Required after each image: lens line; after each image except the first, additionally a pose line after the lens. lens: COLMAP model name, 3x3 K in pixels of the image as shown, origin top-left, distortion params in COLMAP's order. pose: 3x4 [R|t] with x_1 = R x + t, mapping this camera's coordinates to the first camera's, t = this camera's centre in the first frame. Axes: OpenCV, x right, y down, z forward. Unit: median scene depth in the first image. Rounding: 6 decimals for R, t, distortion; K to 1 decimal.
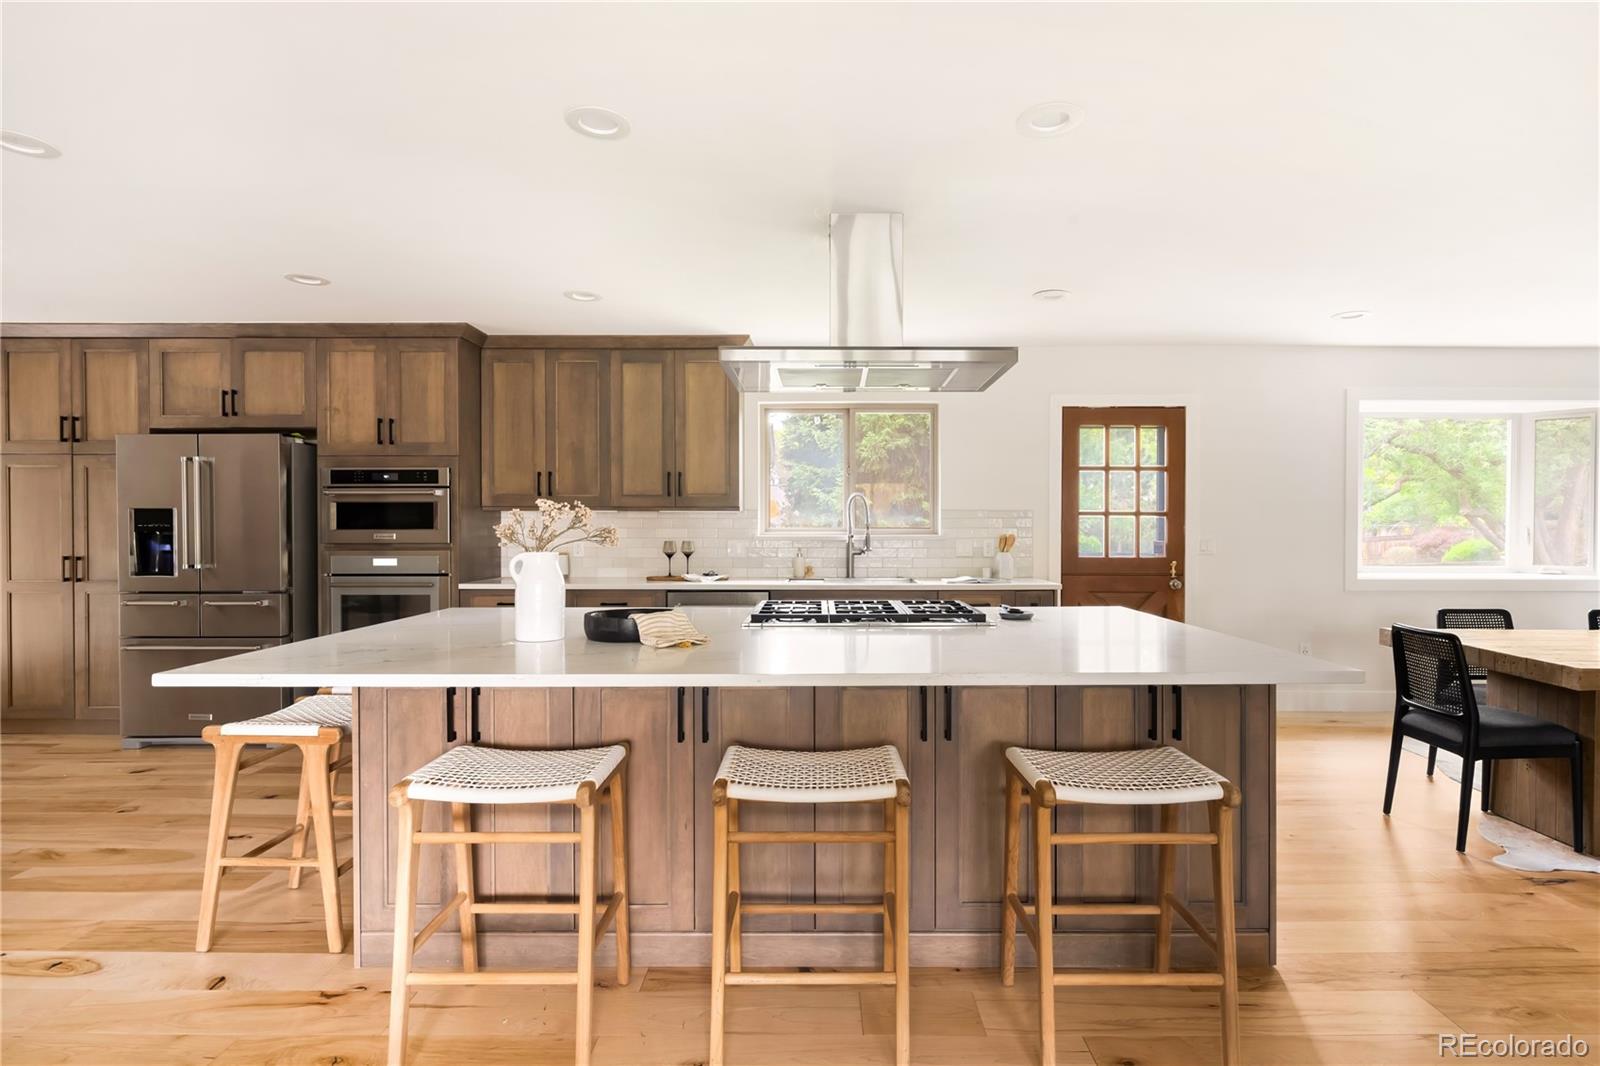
lens RADIAL K [[806.5, 0, 824.0], [0, 806.5, 531.9], [0, 0, 1]] dist [0.000596, -0.001055]
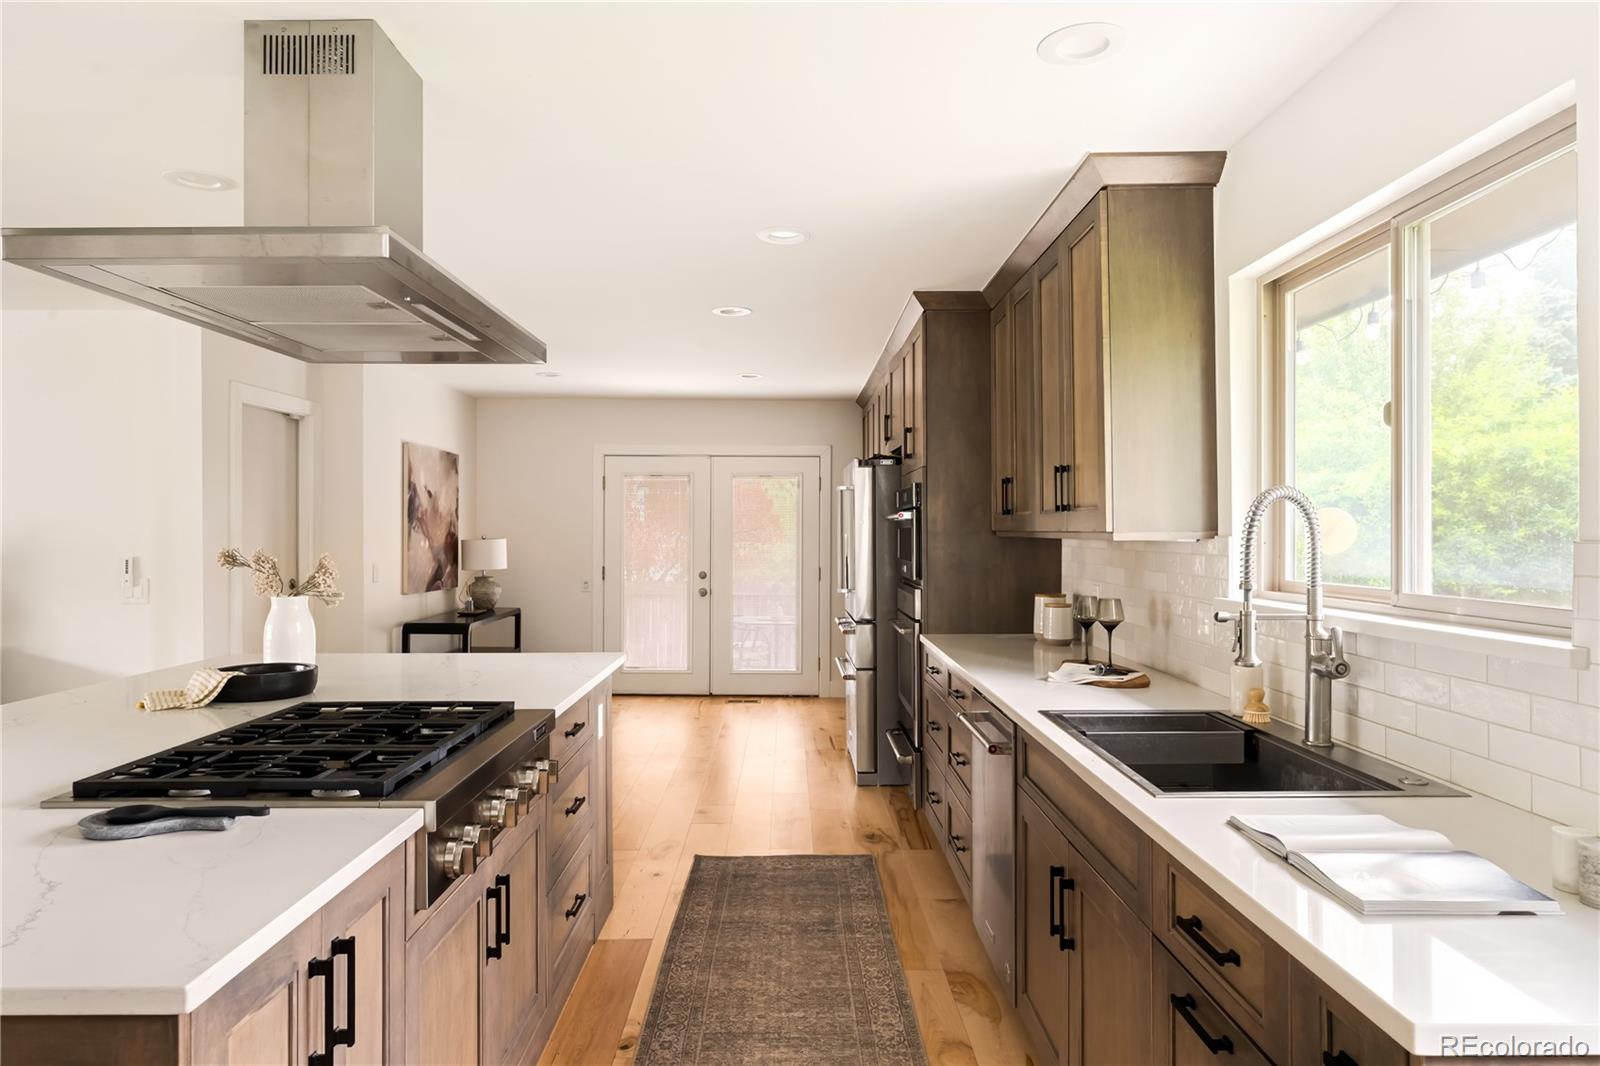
lens RADIAL K [[1000.5, 0, 789.2], [0, 1000.5, 530.8], [0, 0, 1]] dist [0.002811, -0.000463]
pose [[0.005027, -0.000756, -0.999987, 0.490886], [-0.005063, 0.999987, -0.000782, -0.031453], [0.999975, 0.005066, 0.005023, 0.868078]]
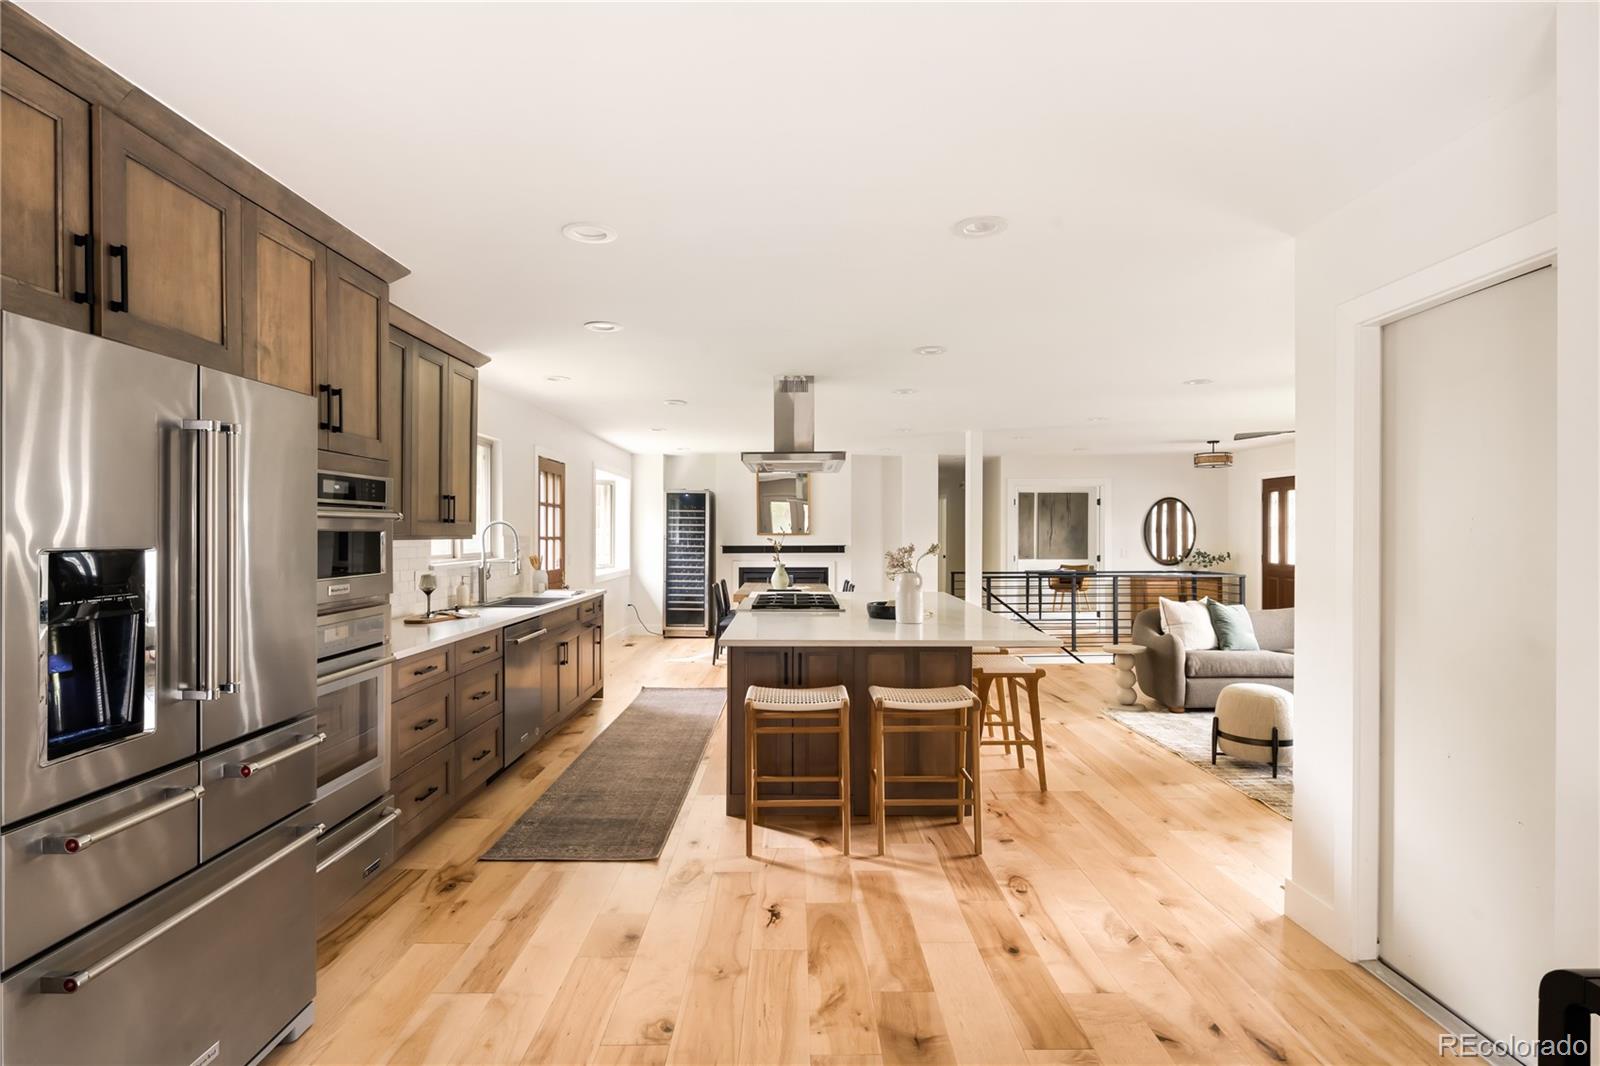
lens RADIAL K [[810.7, 0, 795.1], [0, 810.7, 533.3], [0, 0, 1]] dist [-0.005483, -0.000280]
pose [[0.000098, -0.001449, 0.999999, -1.119111], [0.004733, 0.999988, 0.001448, -0.033992], [-0.999989, 0.004733, 0.000105, 0.665083]]
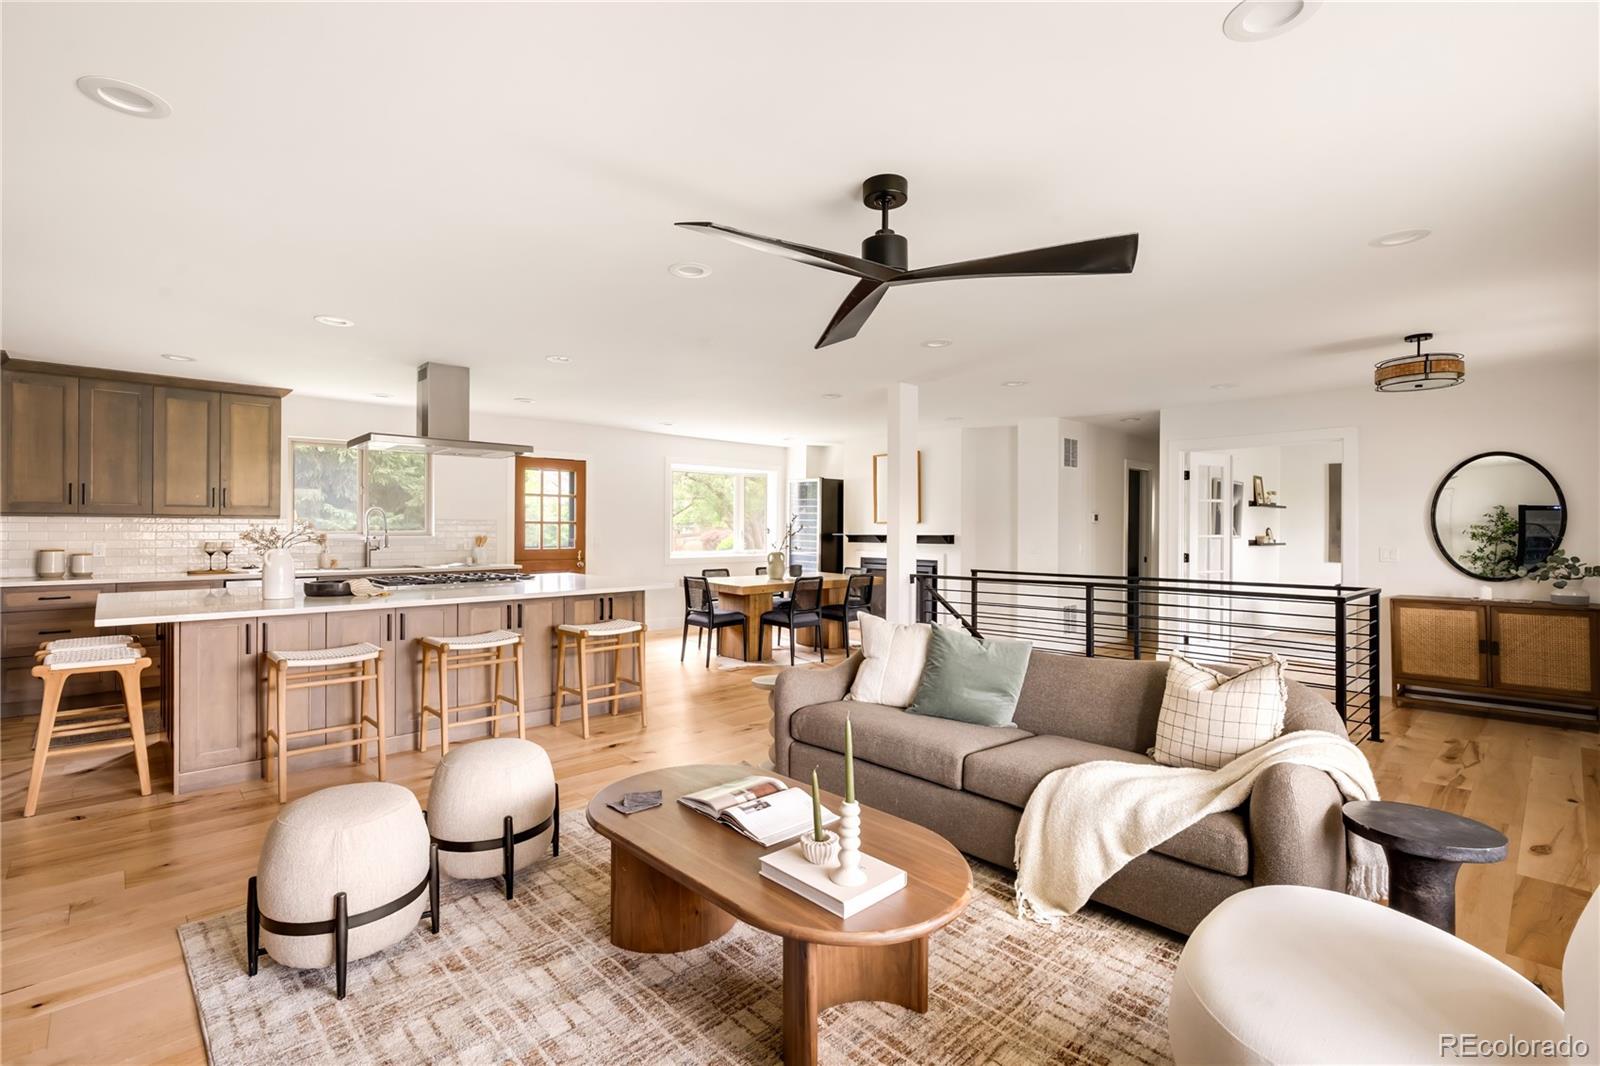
lens RADIAL K [[725.9, 0, 791.8], [0, 725.9, 522.4], [0, 0, 1]] dist [0.001571, -0.000689]
pose [[0.729639, 0.007318, 0.683794, -0.328742], [-0.000248, 0.999946, -0.010436, -0.008408], [-0.683833, 0.007445, 0.729601, -0.486468]]
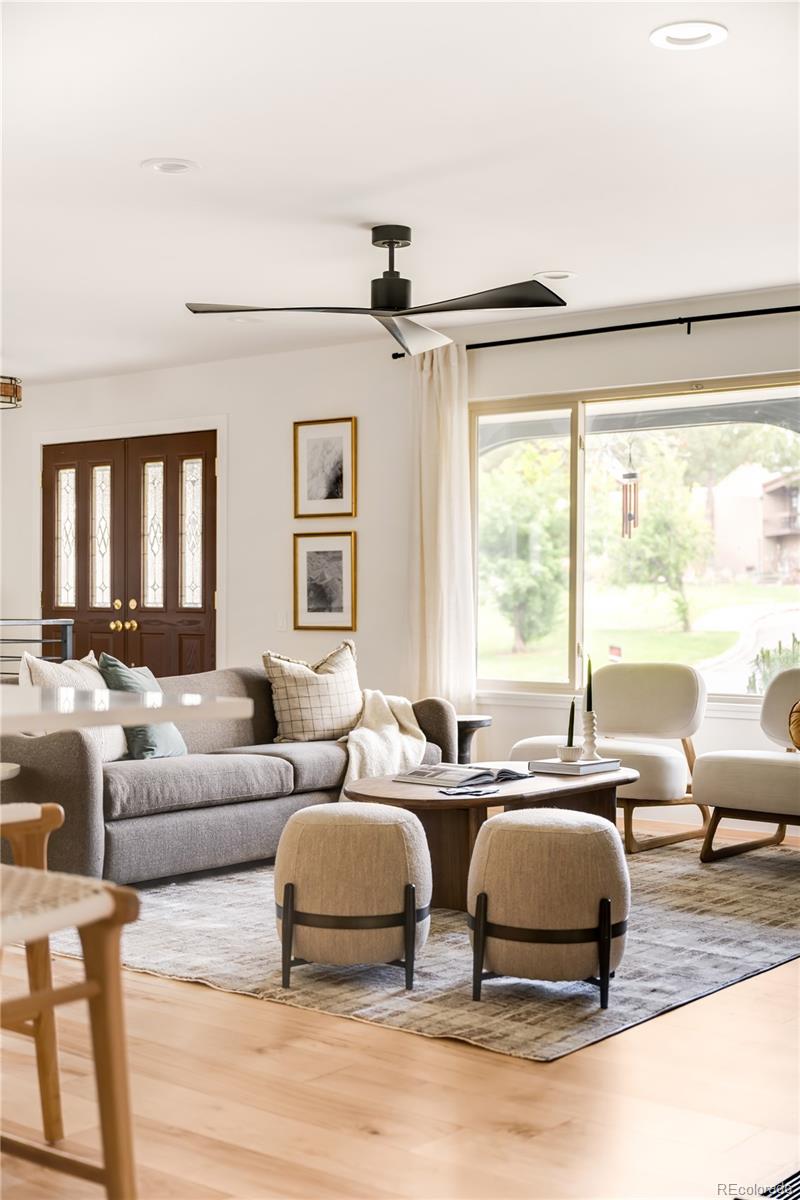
lens RADIAL K [[1569.9, 0, 401.1], [0, 1569.9, 597.8], [0, 0, 1]] dist [0.024074, 0.000000]
pose [[-0.782718, -0.003291, 0.622368, -0.713720], [-0.002482, 0.999995, 0.002166, 0.034341], [-0.622372, 0.000151, -0.782722, 0.808467]]
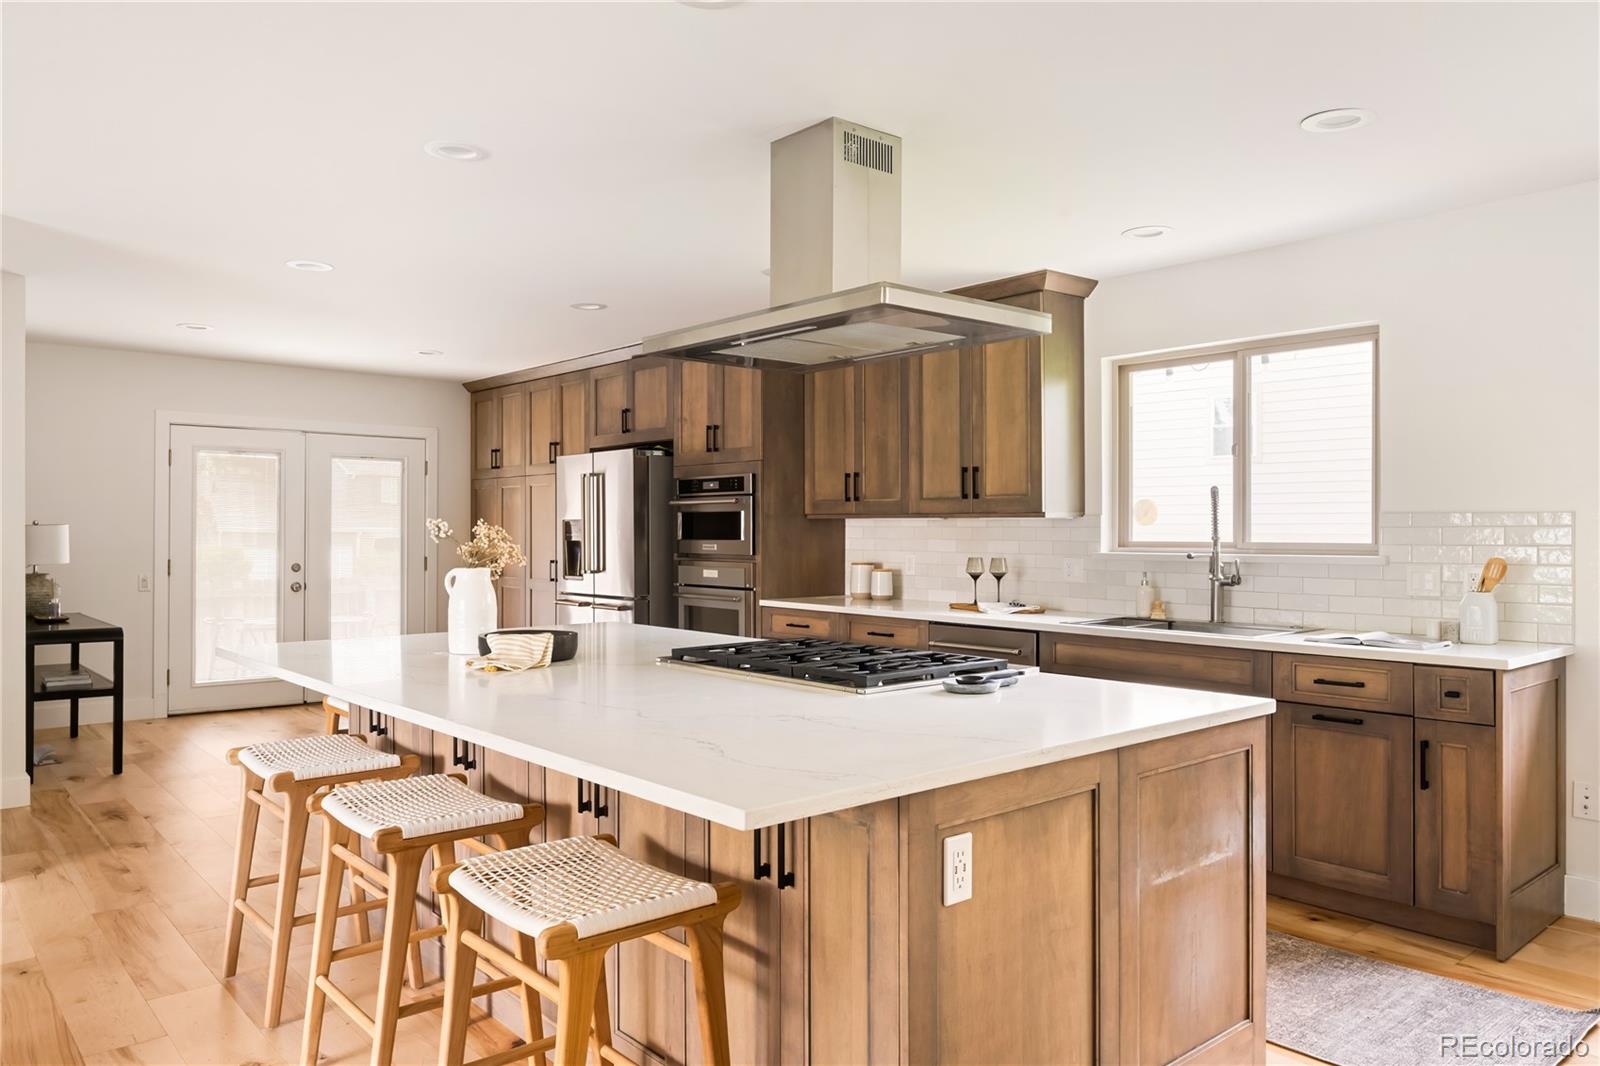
lens RADIAL K [[1114.9, 0, 787.5], [0, 1114.9, 530.5], [0, 0, 1]] dist [-0.004760, 0.003874]
pose [[0.647277, 0.001680, -0.762253, 0.530707], [-0.005021, 0.999985, -0.002060, -0.011861], [0.762239, 0.005161, 0.647276, 0.203853]]
